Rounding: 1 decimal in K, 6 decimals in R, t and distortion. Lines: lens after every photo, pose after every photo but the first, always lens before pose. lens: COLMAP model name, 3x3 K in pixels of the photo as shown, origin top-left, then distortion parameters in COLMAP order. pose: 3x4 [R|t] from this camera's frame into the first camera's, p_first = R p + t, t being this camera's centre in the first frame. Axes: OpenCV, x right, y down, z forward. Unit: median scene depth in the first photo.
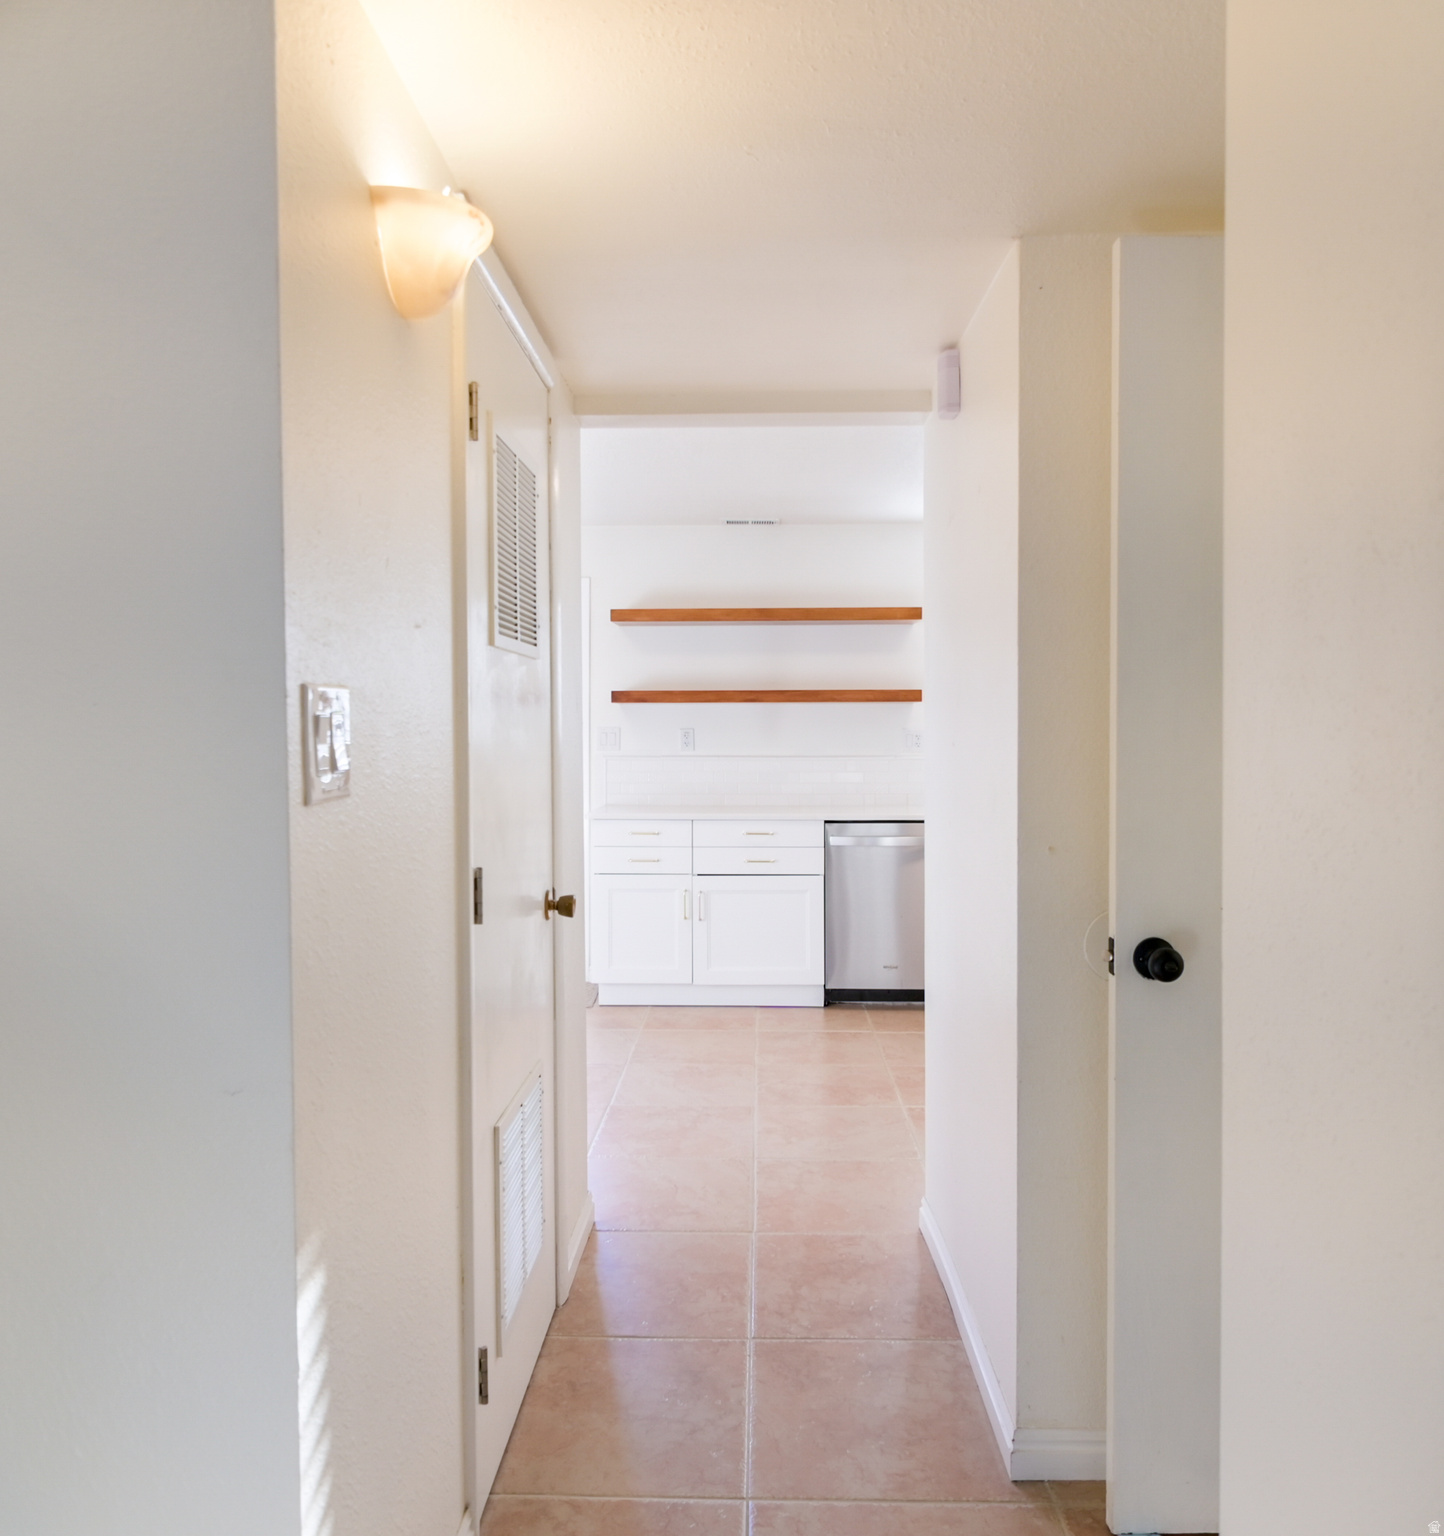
lens RADIAL K [[1129.8, 0, 716.5], [0, 1129.8, 756.2], [0, 0, 1]] dist [0.016929, -0.019621]
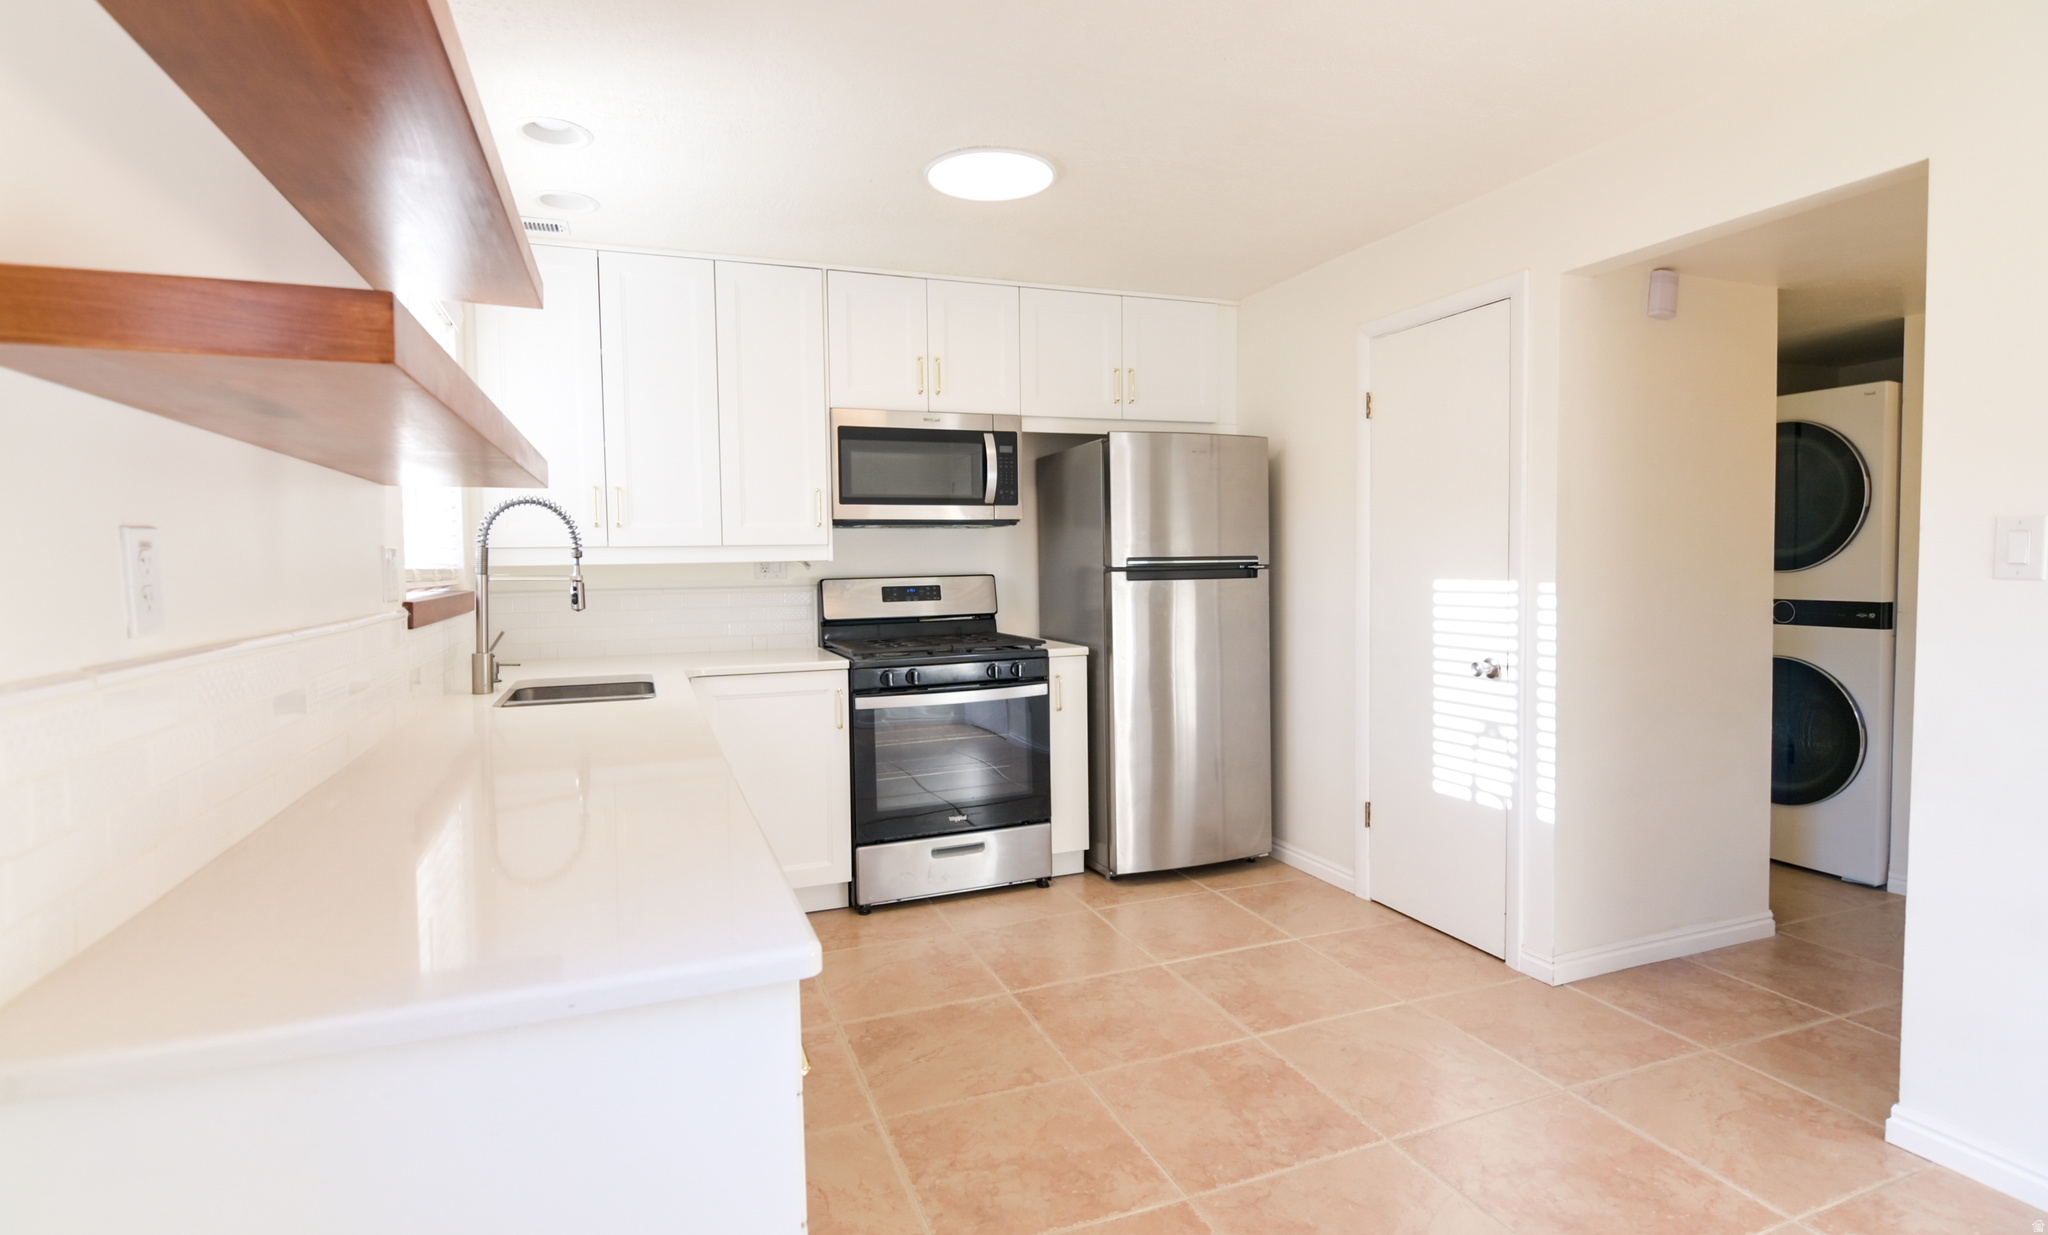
lens RADIAL K [[989.8, 0, 1016.8], [0, 989.8, 597.9], [0, 0, 1]] dist [-0.001504, -0.003185]
pose [[-0.390233, -0.030371, 0.920215, -0.504152], [0.023728, 0.998792, 0.043027, -0.030122], [-0.920410, 0.038626, -0.389041, 1.832888]]
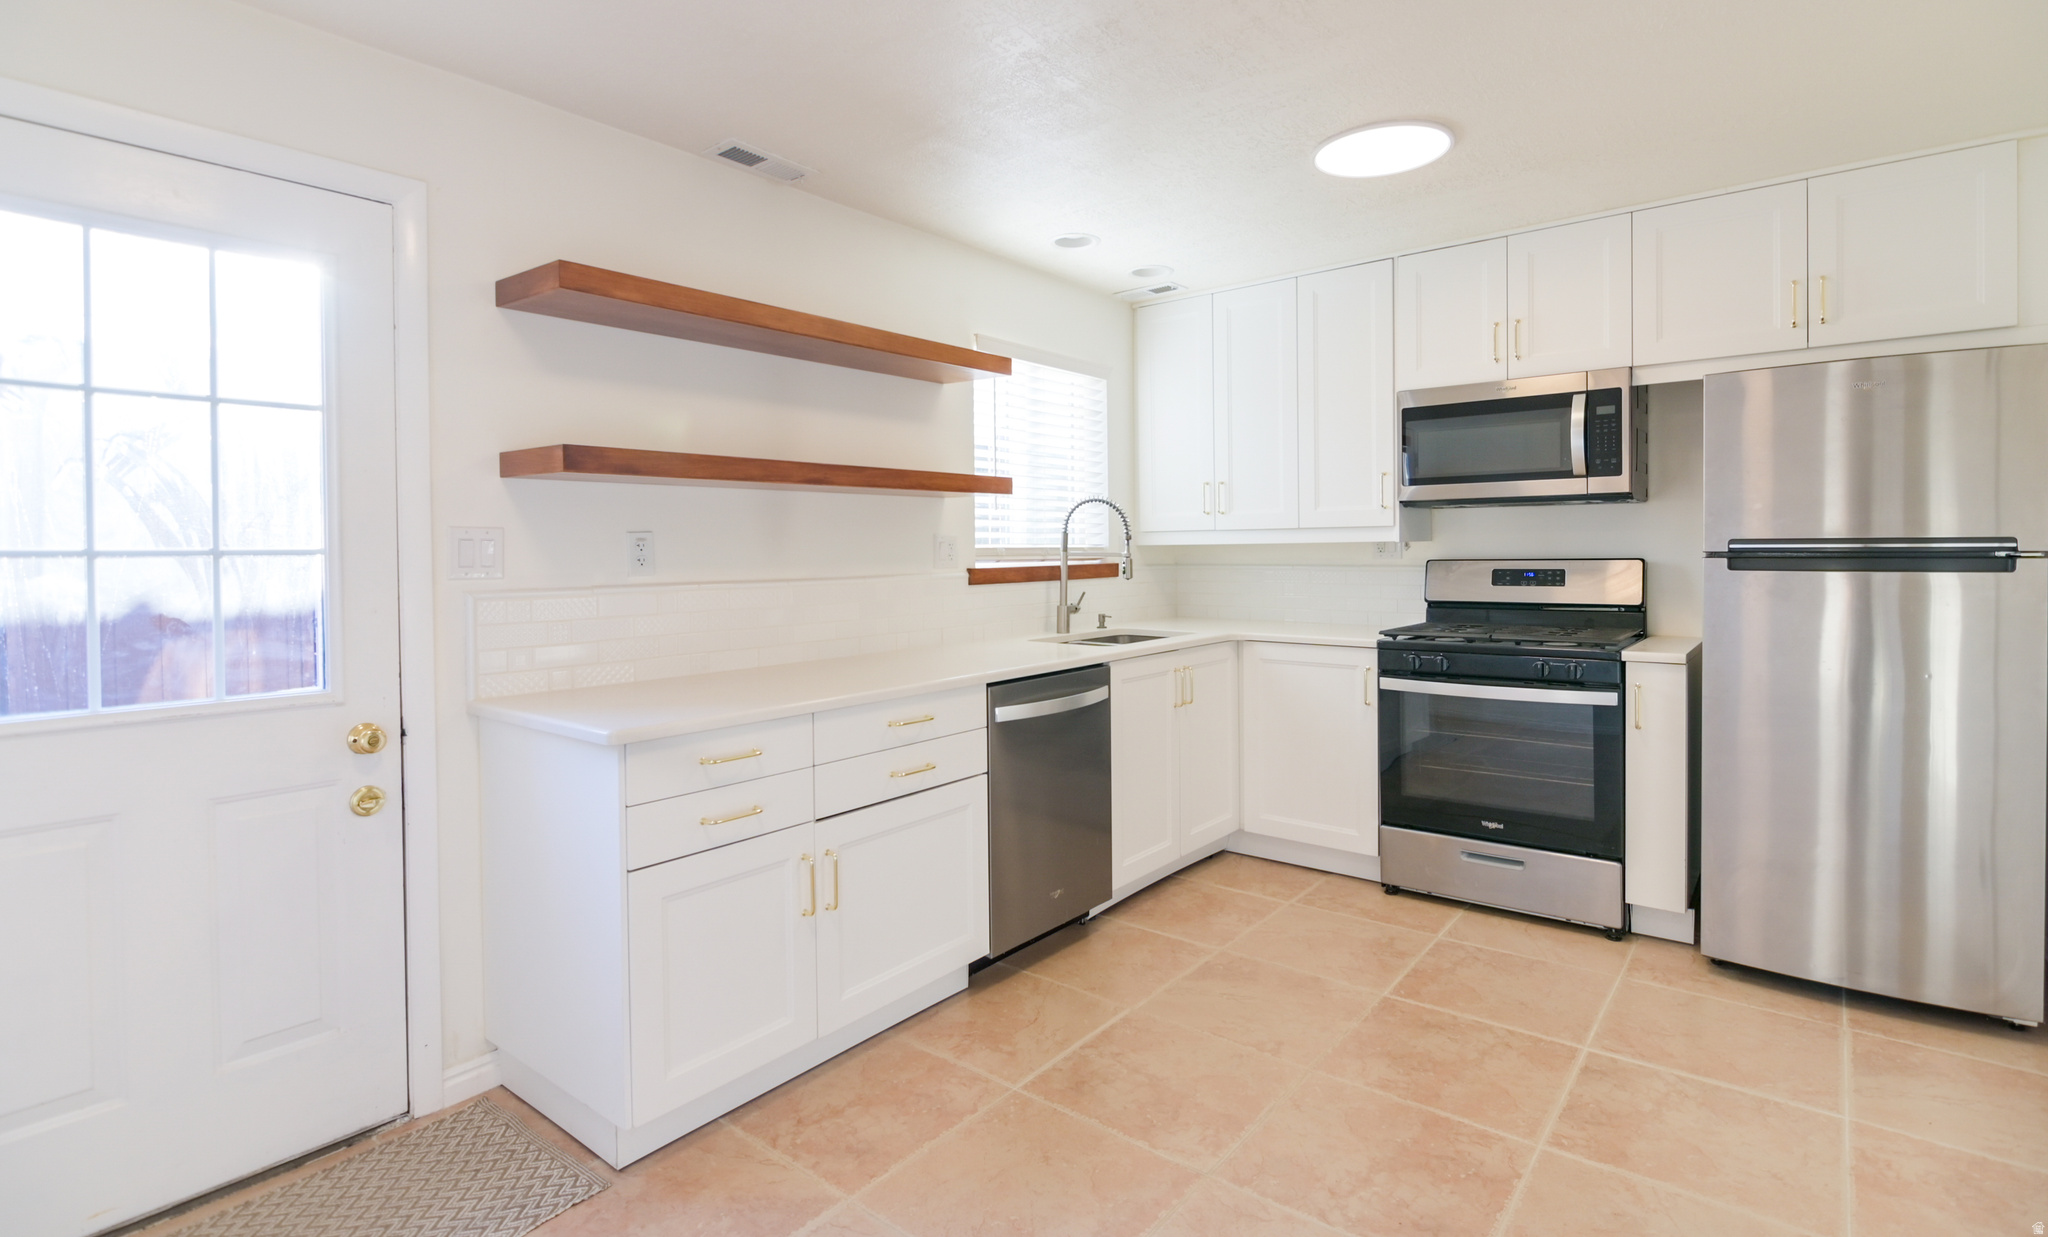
lens RADIAL K [[989.8, 0, 1043.3], [0, 989.8, 563.3], [0, 0, 1]] dist [-0.001504, -0.003185]
pose [[0.596796, -0.019114, 0.802165, -0.550697], [0.018507, 0.999778, 0.010054, -0.022296], [-0.802179, 0.008845, 0.597017, 1.162847]]
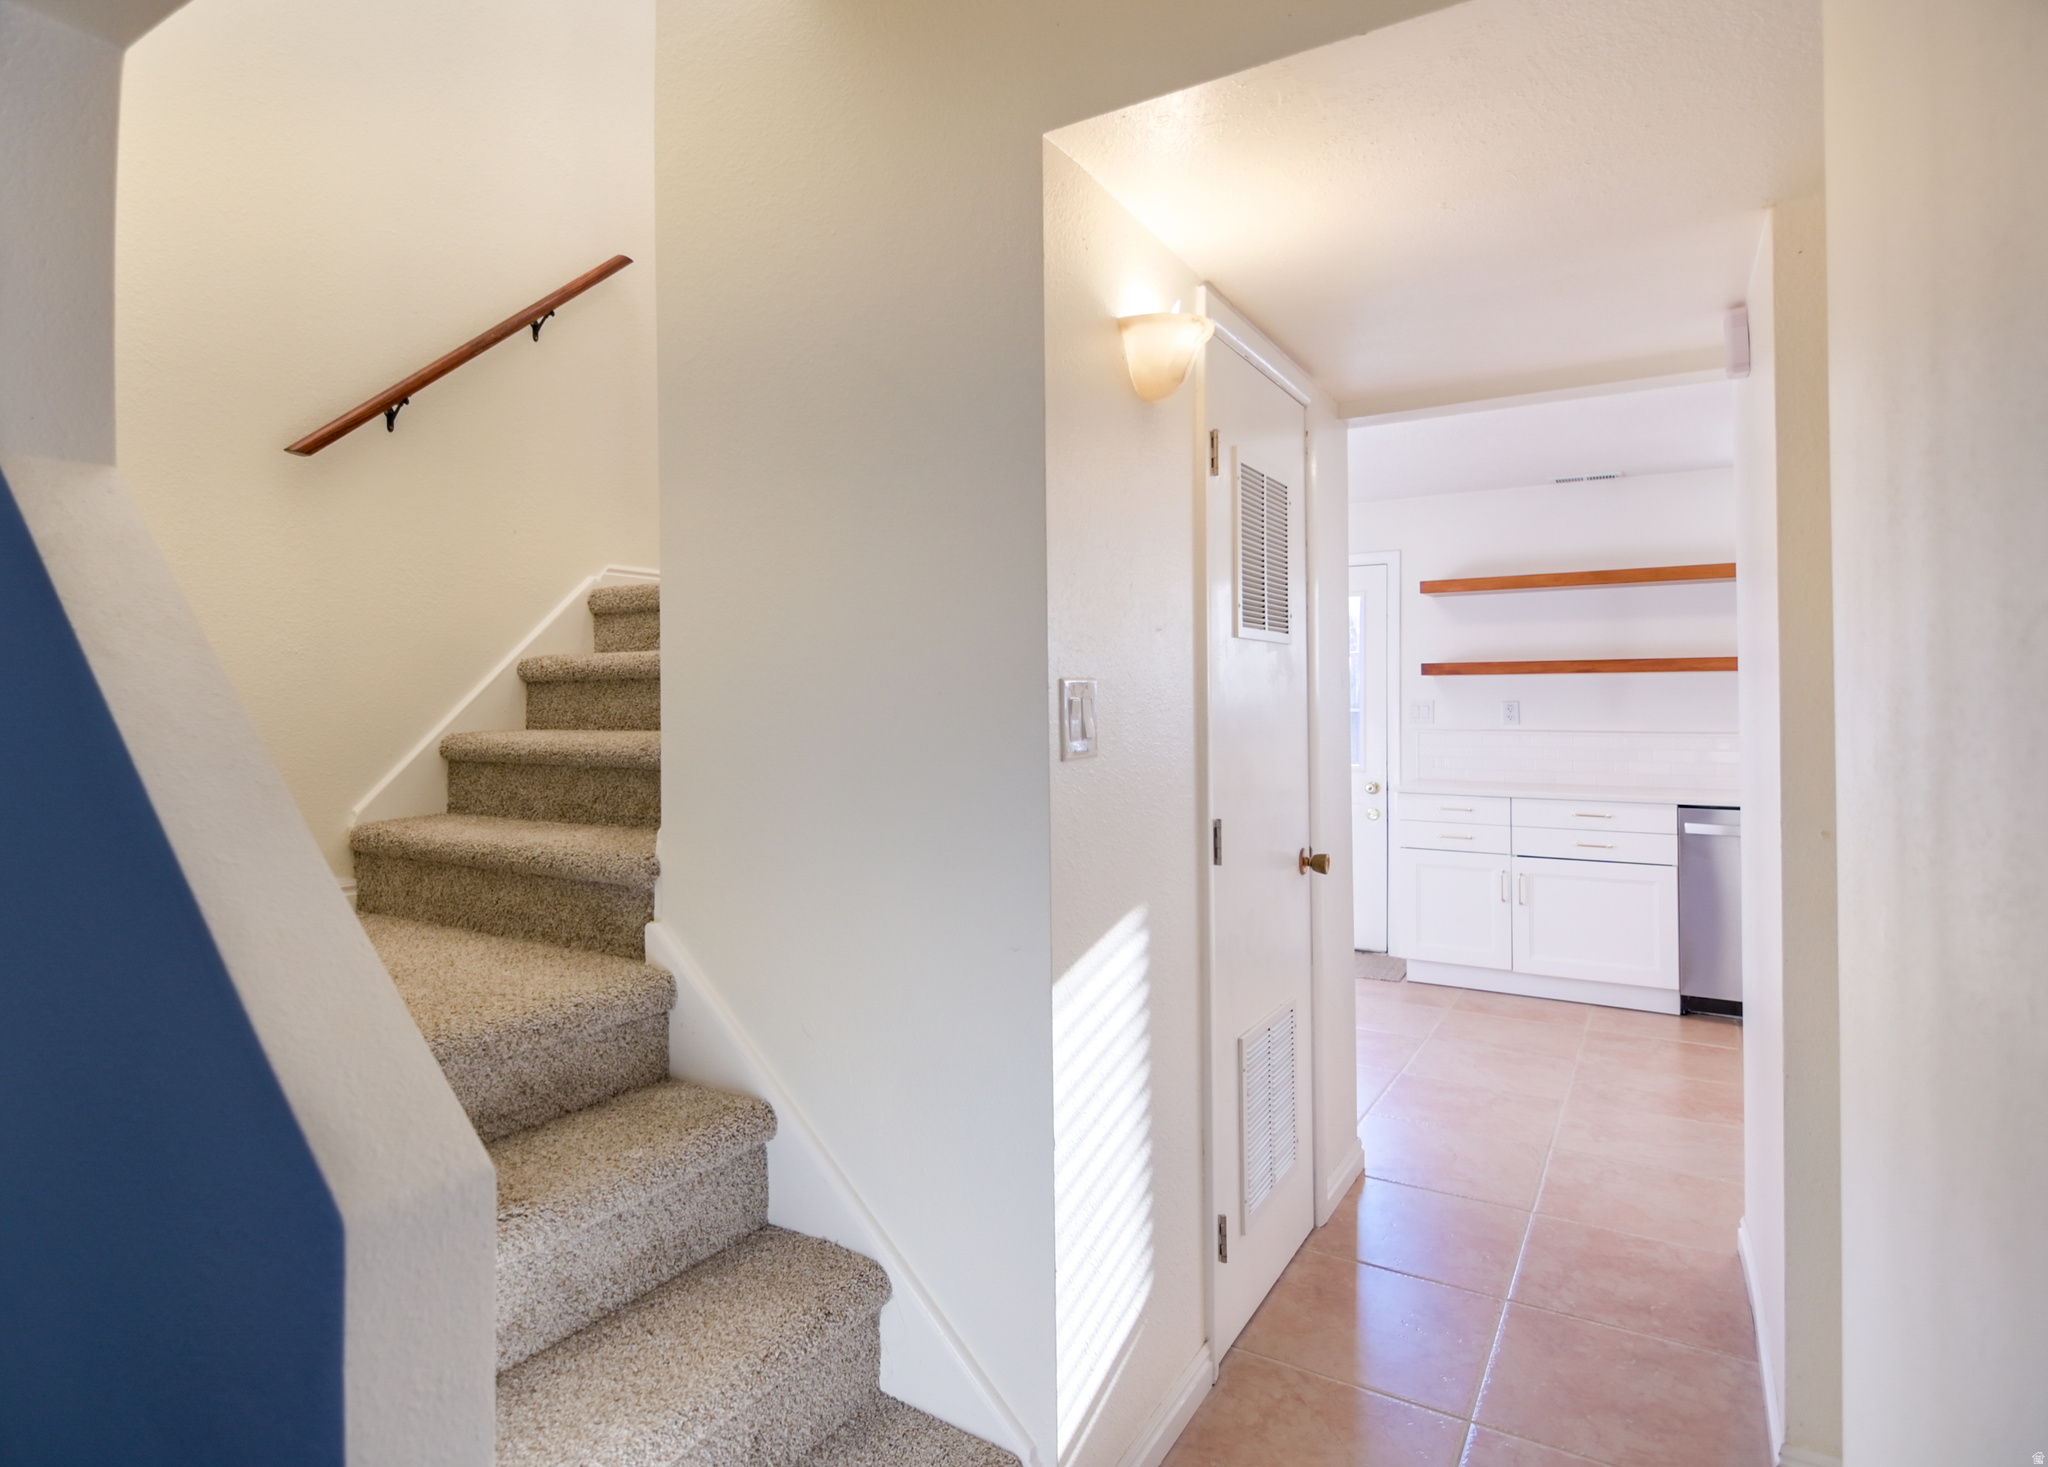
lens RADIAL K [[1132.2, 0, 912.0], [0, 1132.2, 684.1], [0, 0, 1]] dist [0.005729, 0.000825]
pose [[0.847587, -0.009937, -0.530564, 0.105560], [-0.010092, 0.999342, -0.034840, -0.001454], [0.530561, 0.034884, 0.846929, -0.147182]]
